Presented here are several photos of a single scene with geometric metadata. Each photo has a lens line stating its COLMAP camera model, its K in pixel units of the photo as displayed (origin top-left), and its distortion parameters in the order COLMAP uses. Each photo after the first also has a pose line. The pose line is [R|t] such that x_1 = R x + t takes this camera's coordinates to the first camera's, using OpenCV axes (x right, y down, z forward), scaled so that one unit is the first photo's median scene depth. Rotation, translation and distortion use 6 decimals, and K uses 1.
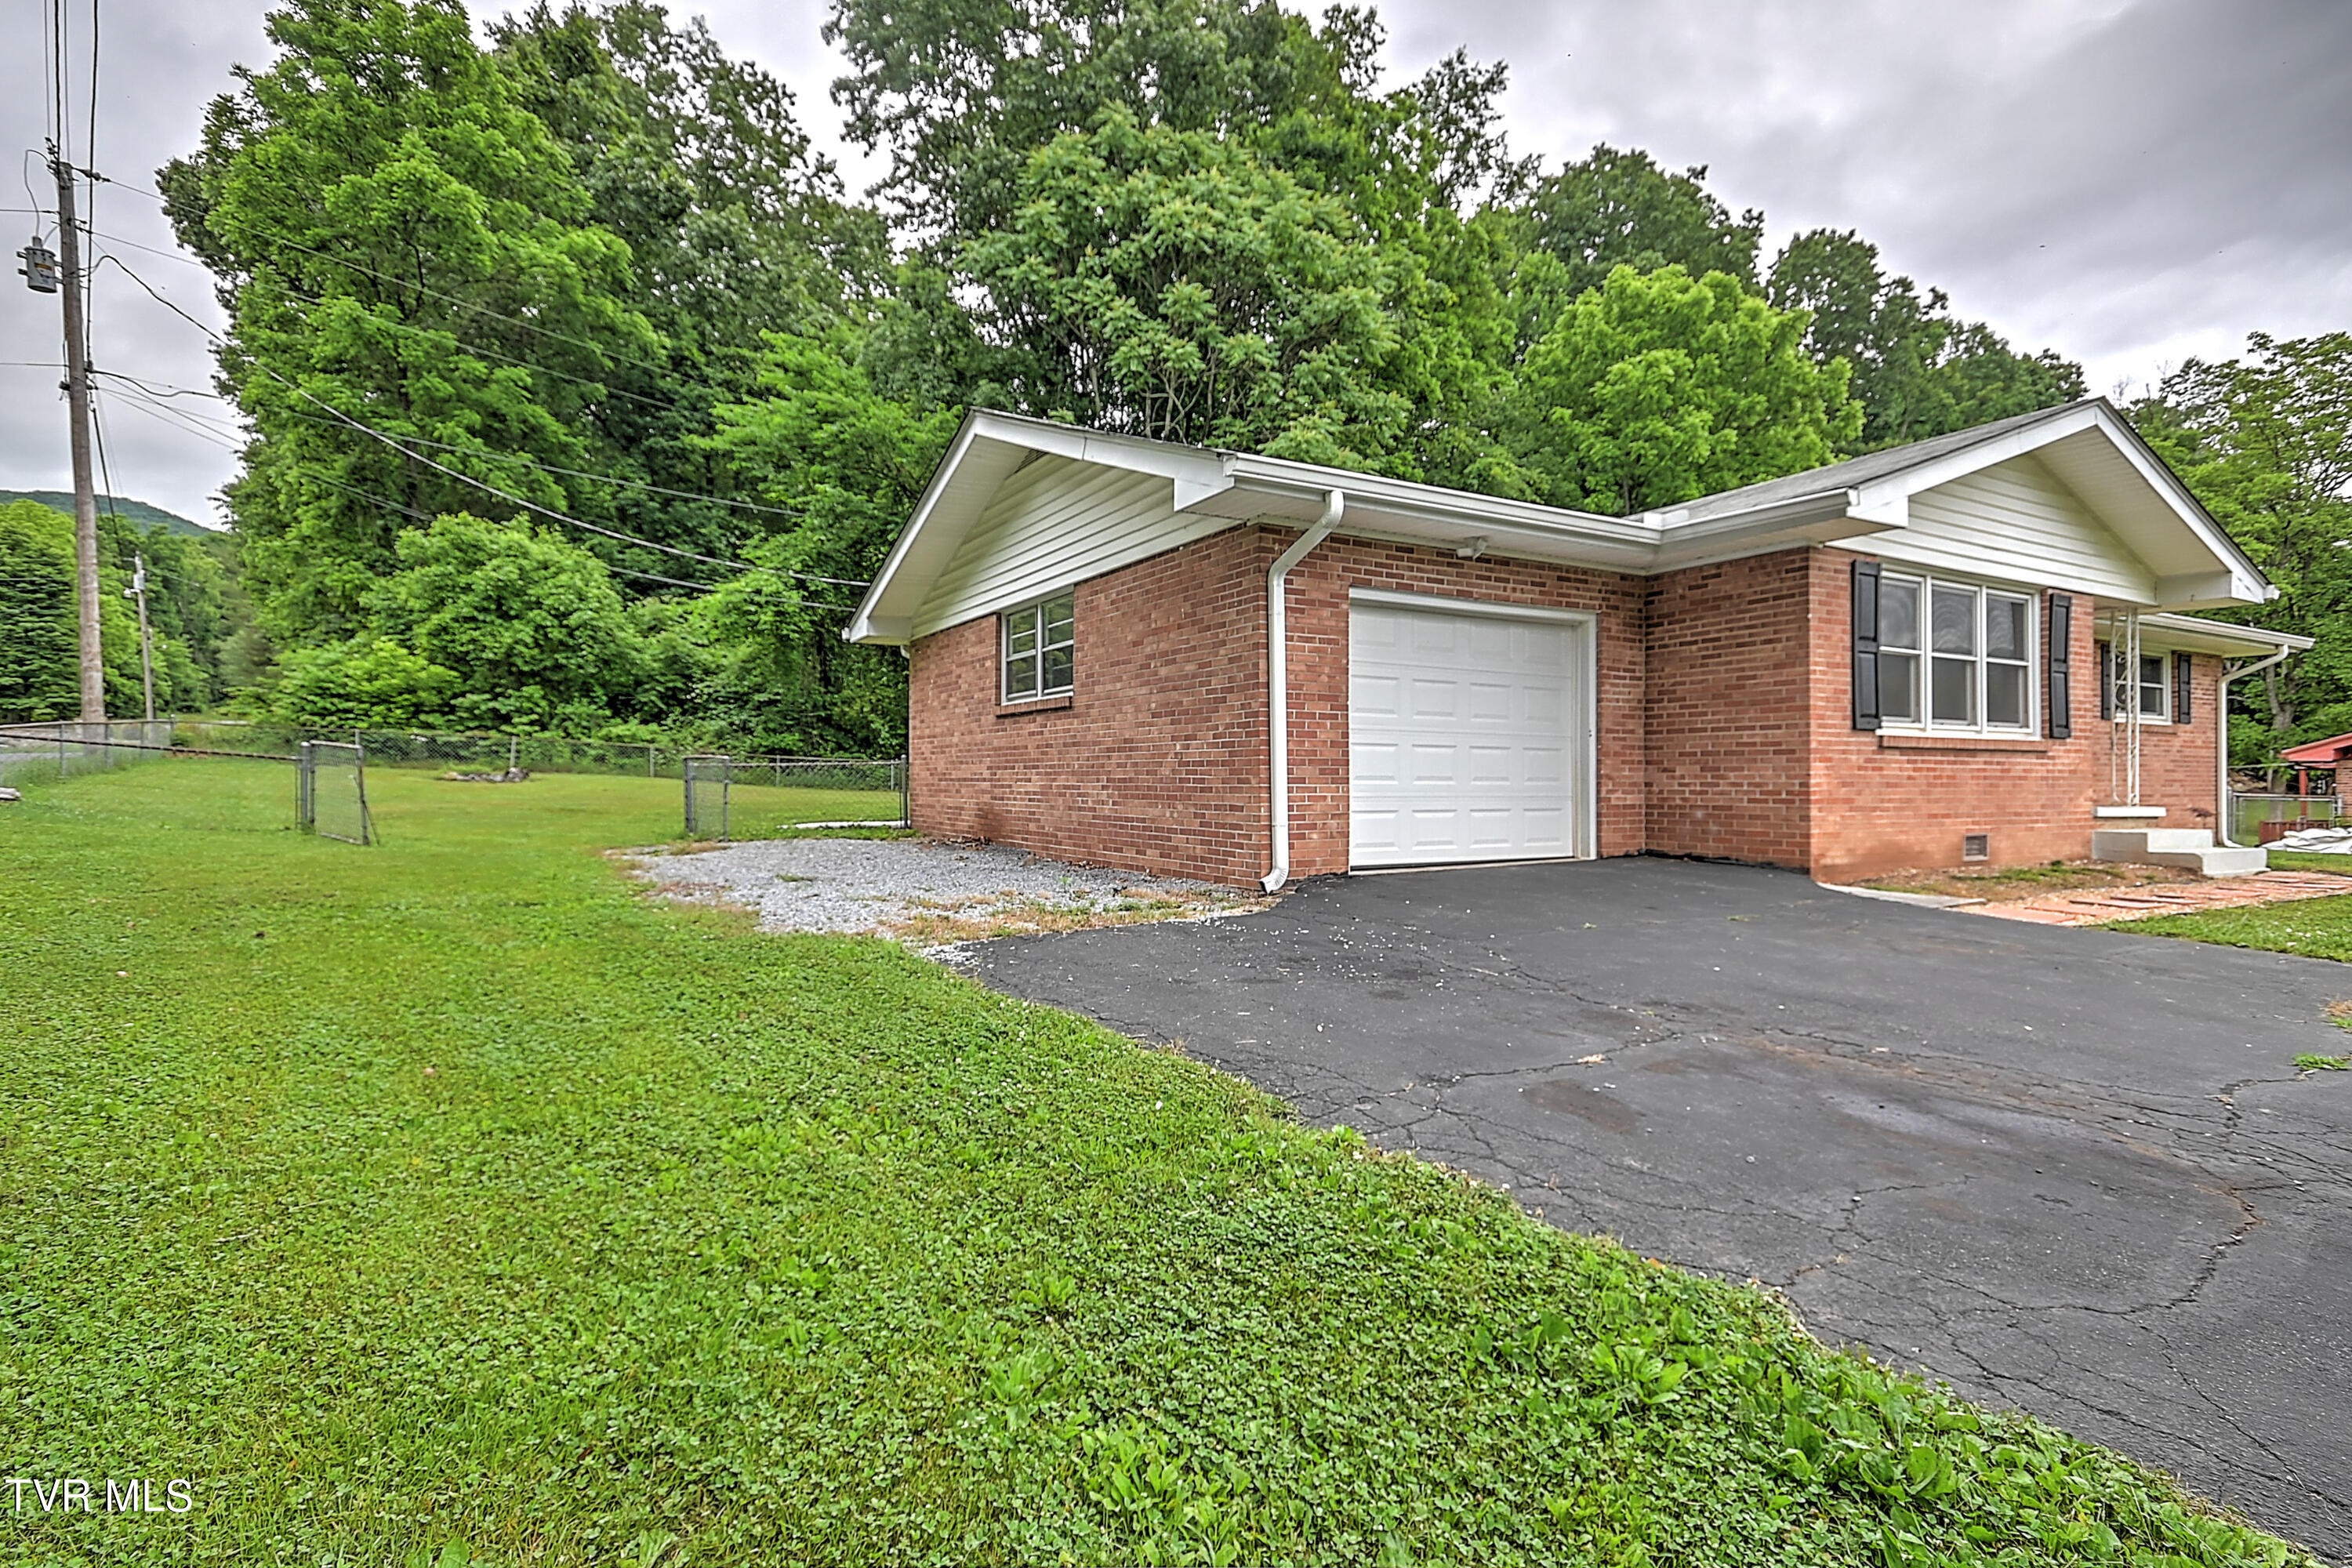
lens RADIAL K [[1106.3, 0, 1181.4], [0, 1106.3, 778.3], [0, 0, 1]] dist [0.027948, -0.008563]
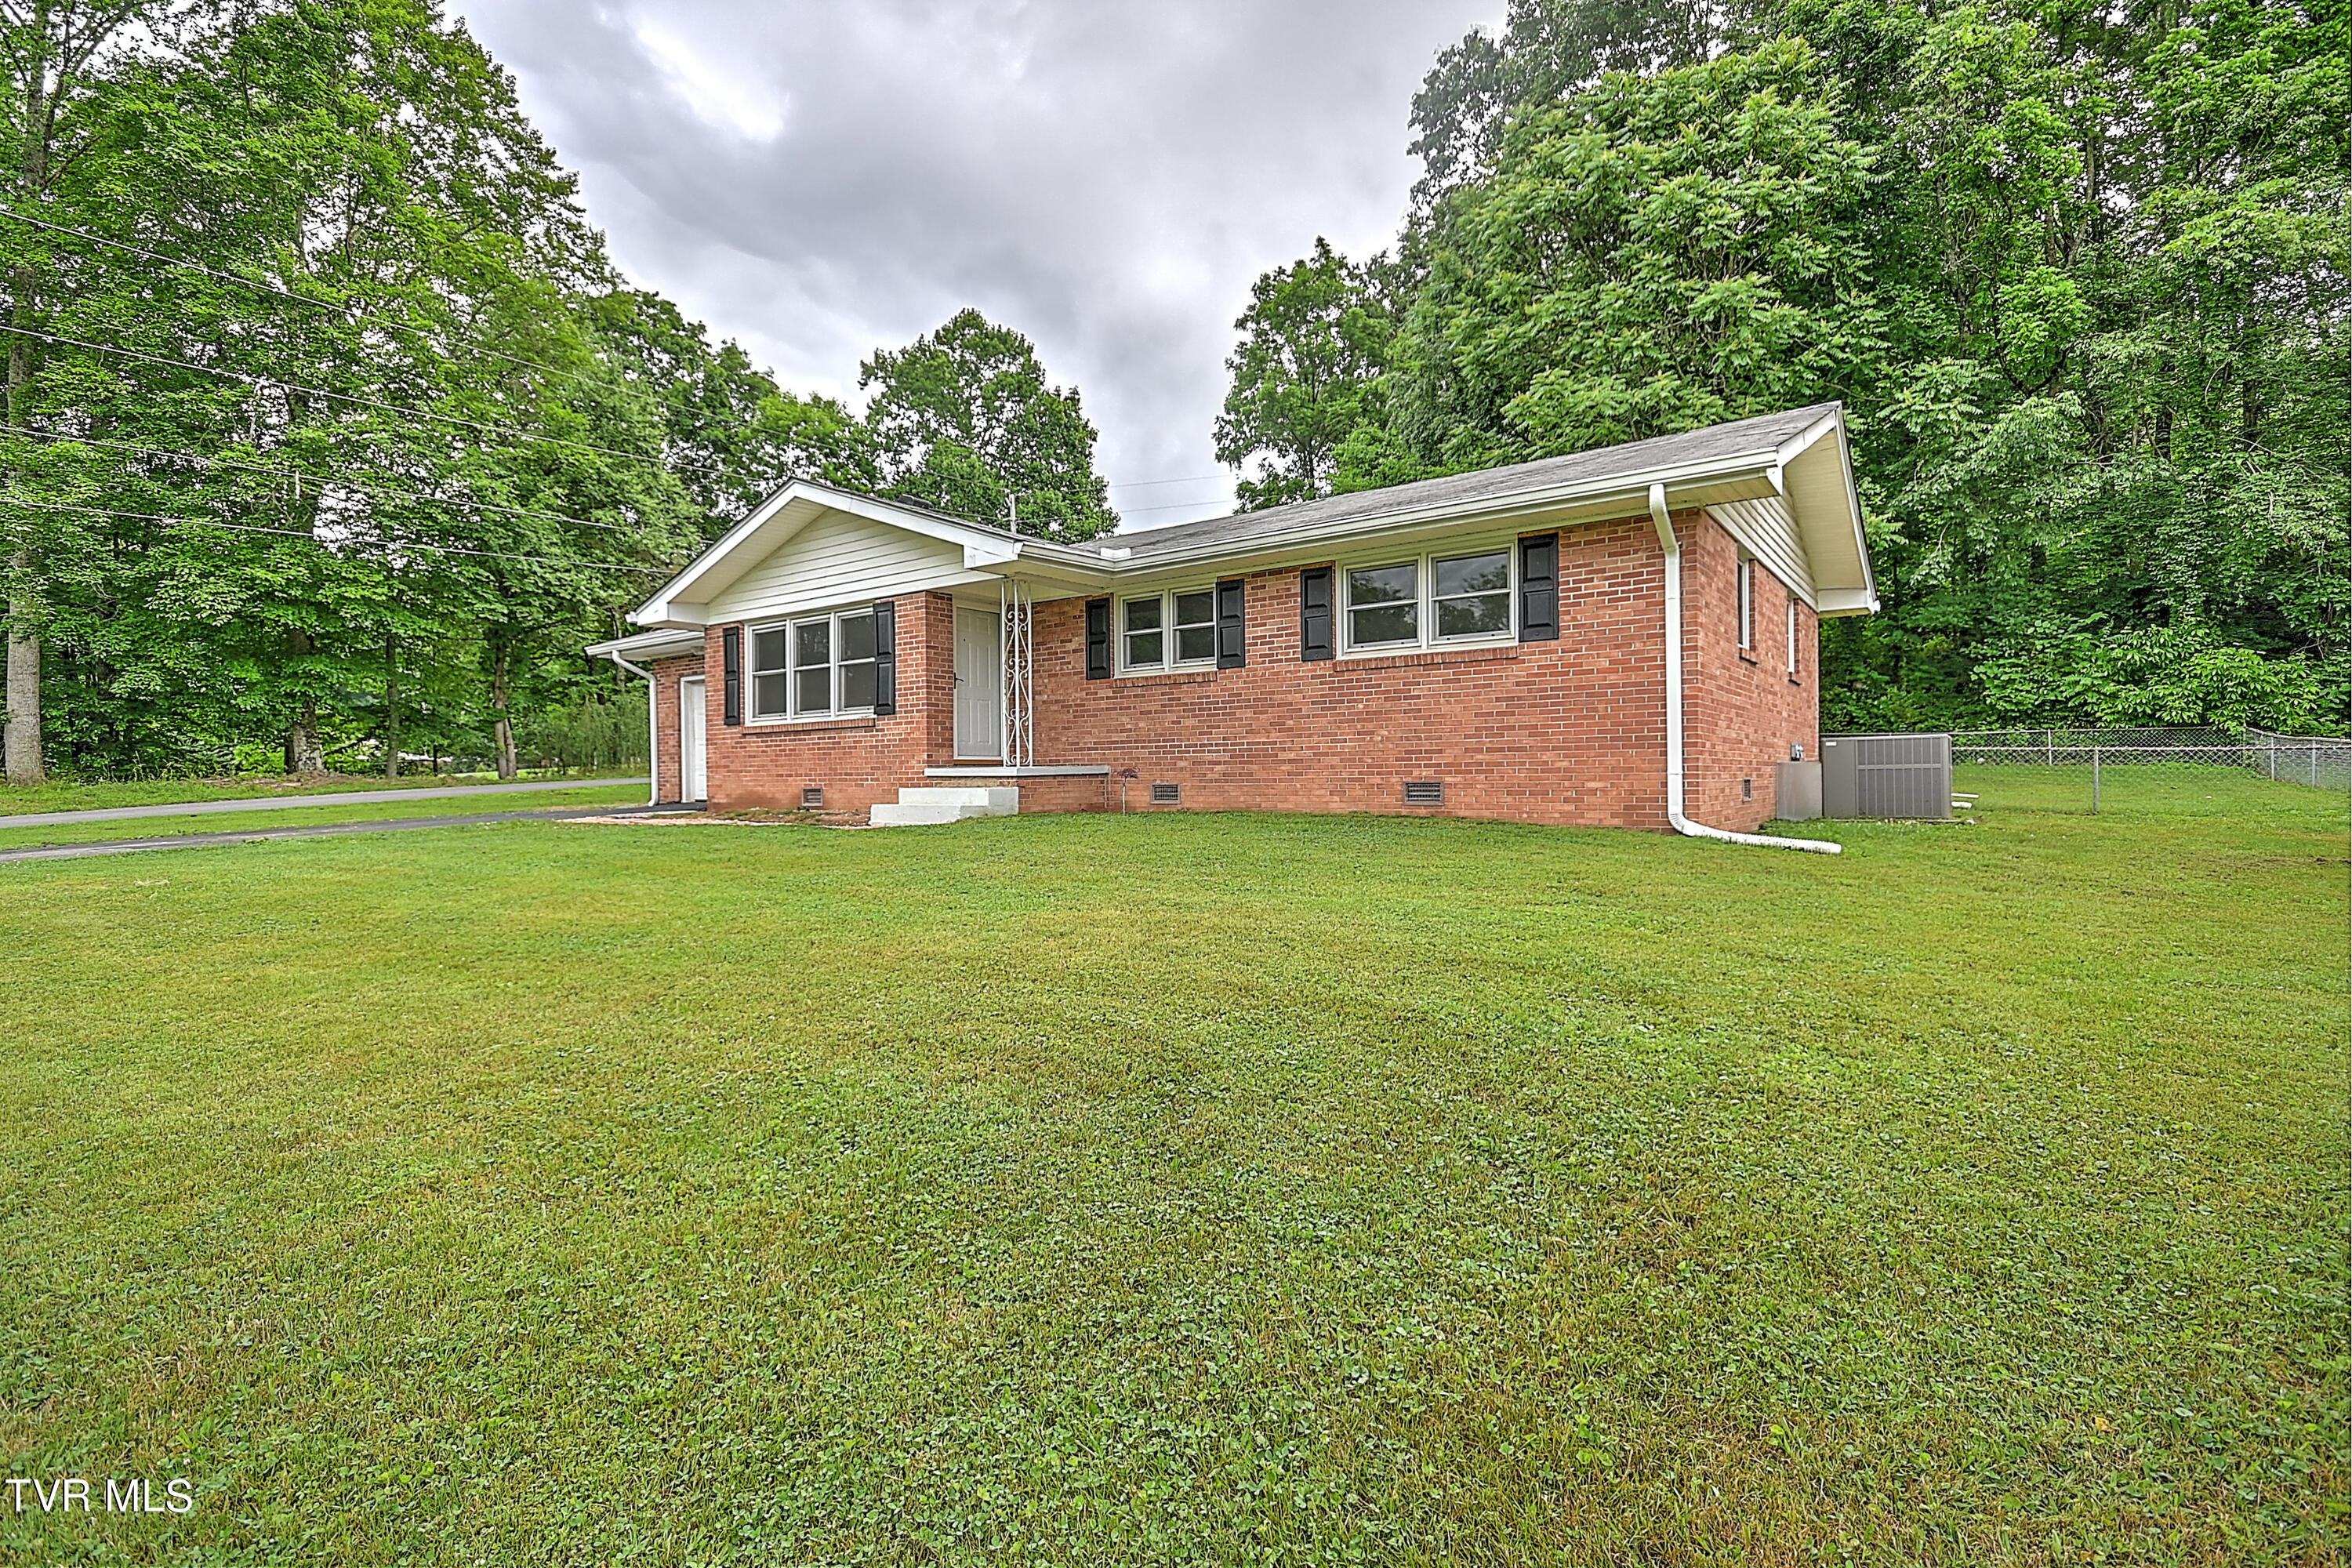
lens RADIAL K [[1106.3, 0, 1181.4], [0, 1106.3, 771.3], [0, 0, 1]] dist [0.027948, -0.008563]
pose [[0.394745, -0.014391, -0.918678, 0.744154], [0.016271, 0.999830, -0.008670, 0.016291], [0.918647, -0.011526, 0.394912, 0.291036]]
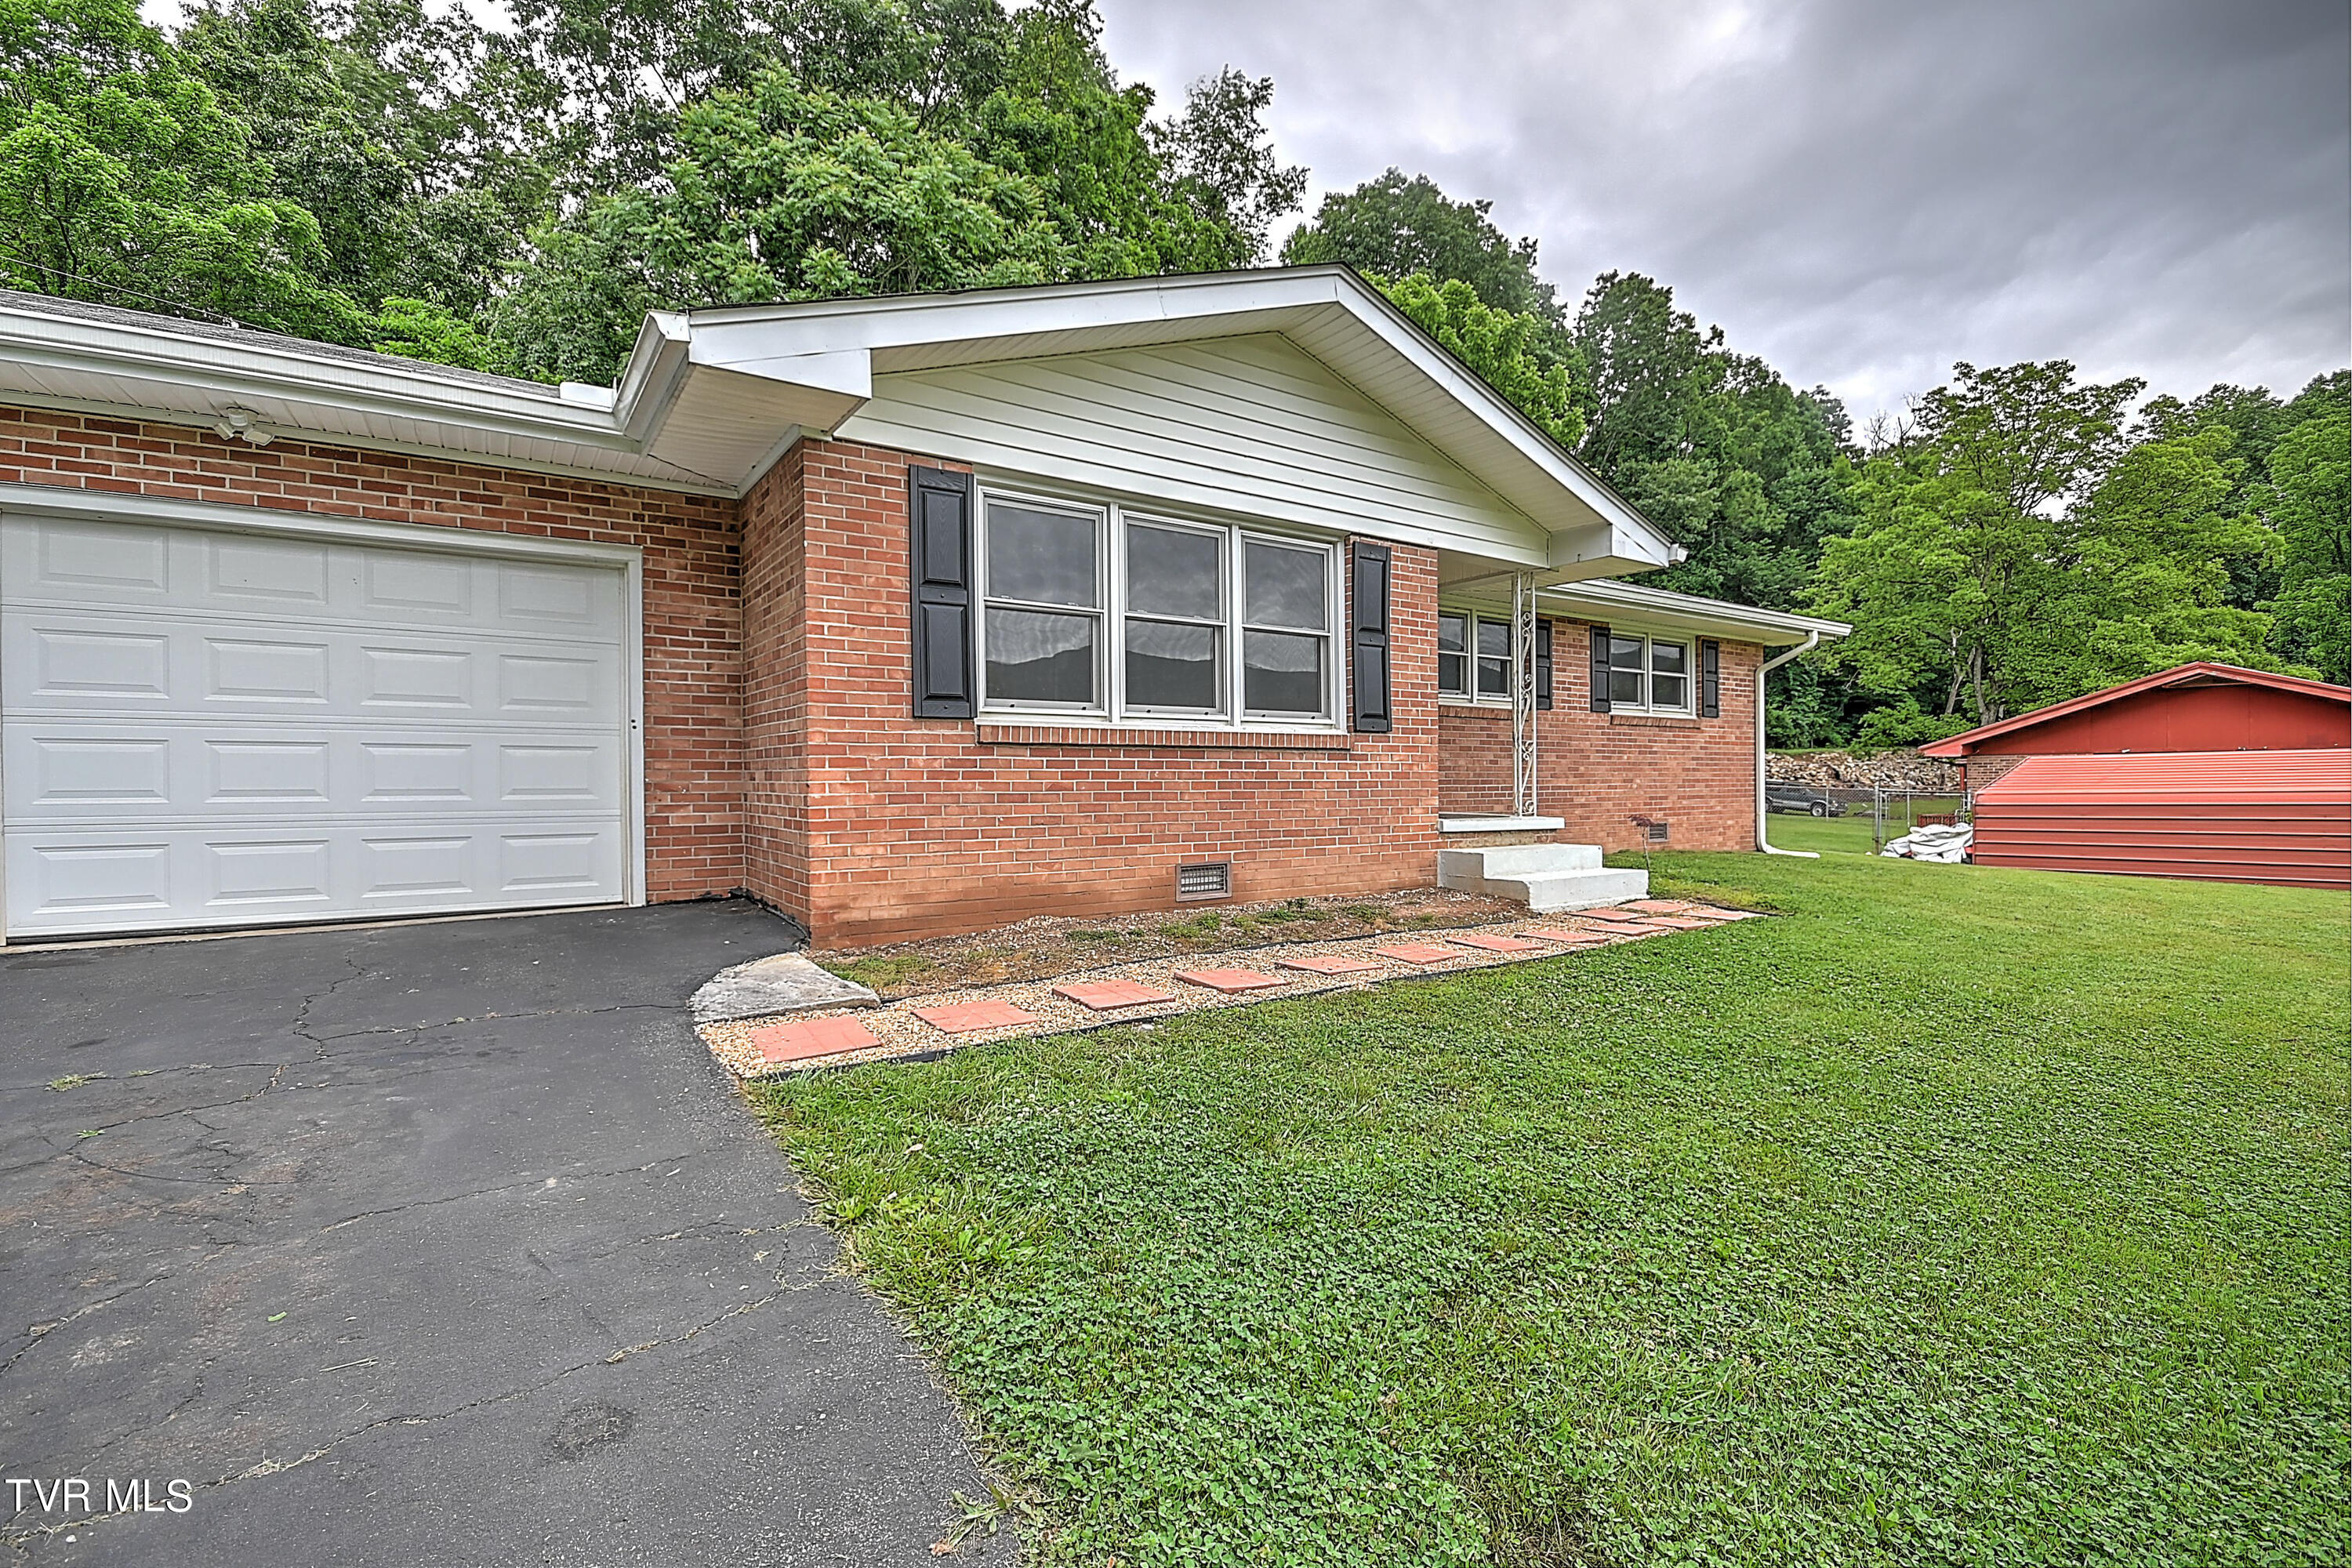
lens RADIAL K [[1022.5, 0, 1176.8], [0, 1022.5, 775.1], [0, 0, 1]] dist [0.004884, -0.002138]
pose [[0.997584, -0.005581, 0.069249, 0.216118], [0.005586, 0.999984, 0.000122, -0.002413], [-0.069248, 0.000265, 0.997599, 0.112596]]
